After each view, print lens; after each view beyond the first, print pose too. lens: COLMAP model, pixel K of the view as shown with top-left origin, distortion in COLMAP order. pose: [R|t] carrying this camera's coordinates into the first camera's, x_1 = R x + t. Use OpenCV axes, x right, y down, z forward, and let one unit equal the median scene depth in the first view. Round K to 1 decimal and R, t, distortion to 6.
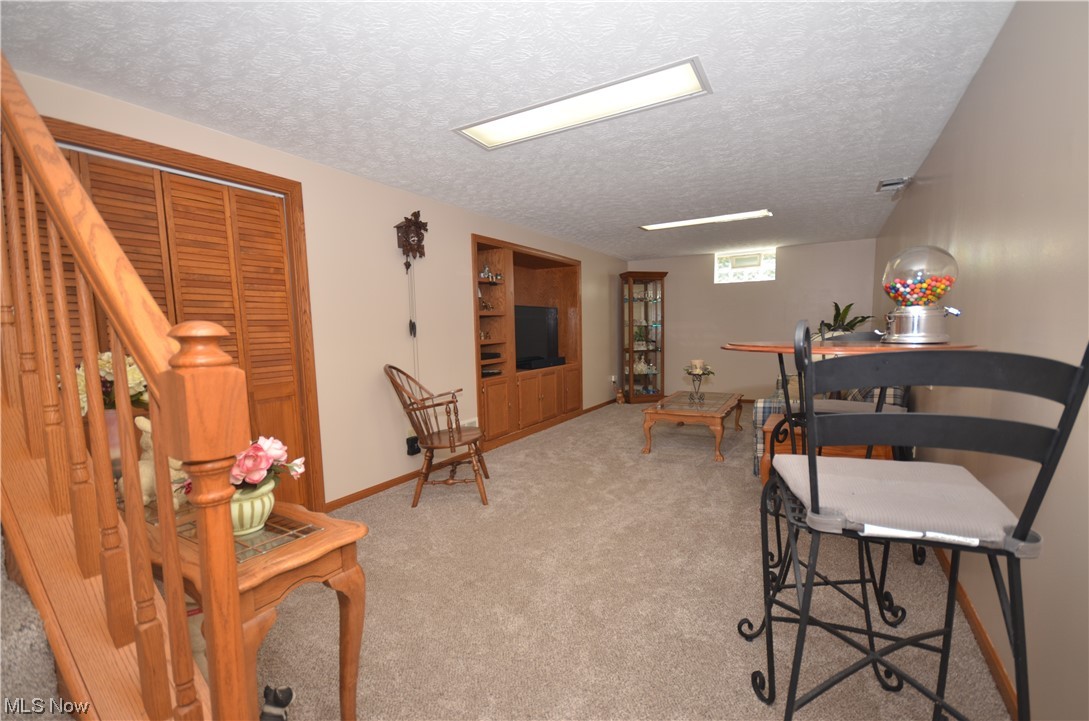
lens RADIAL K [[472.1, 0, 543.0], [0, 472.1, 380.7], [0, 0, 1]] dist [0.002600, -0.008849]
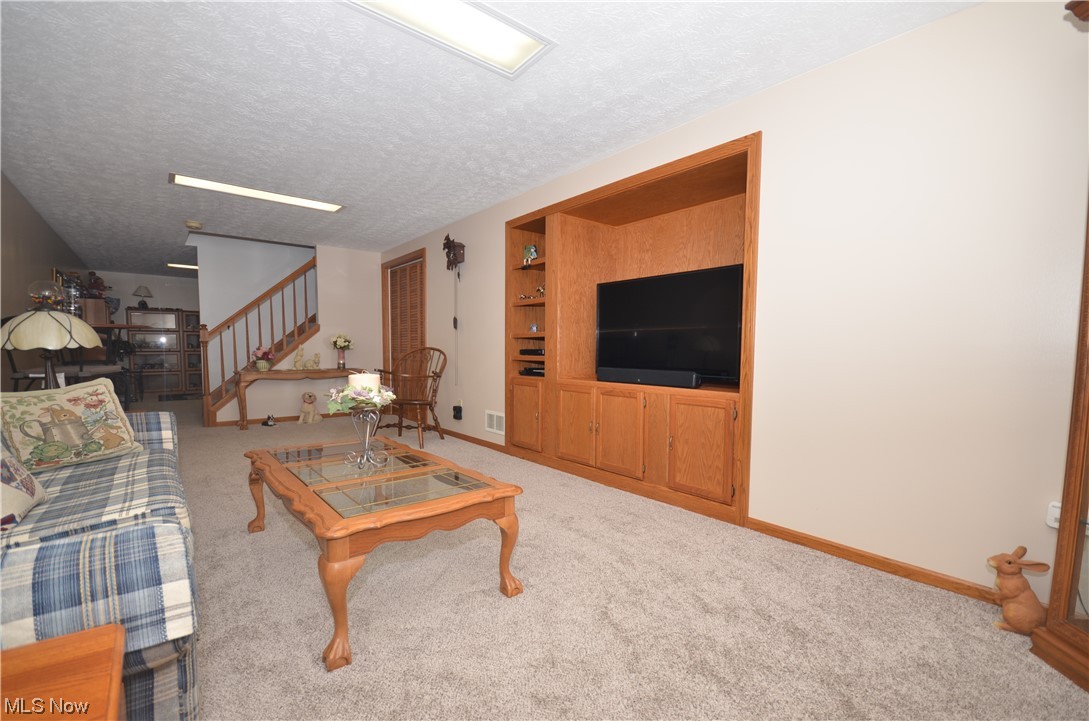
lens RADIAL K [[472.1, 0, 543.0], [0, 472.1, 380.7], [0, 0, 1]] dist [0.002600, -0.008849]
pose [[-0.337131, 0.072559, -0.938657, 0.632885], [-0.106552, 0.987679, 0.114618, -0.094505], [0.935409, 0.138657, -0.325246, 1.203221]]
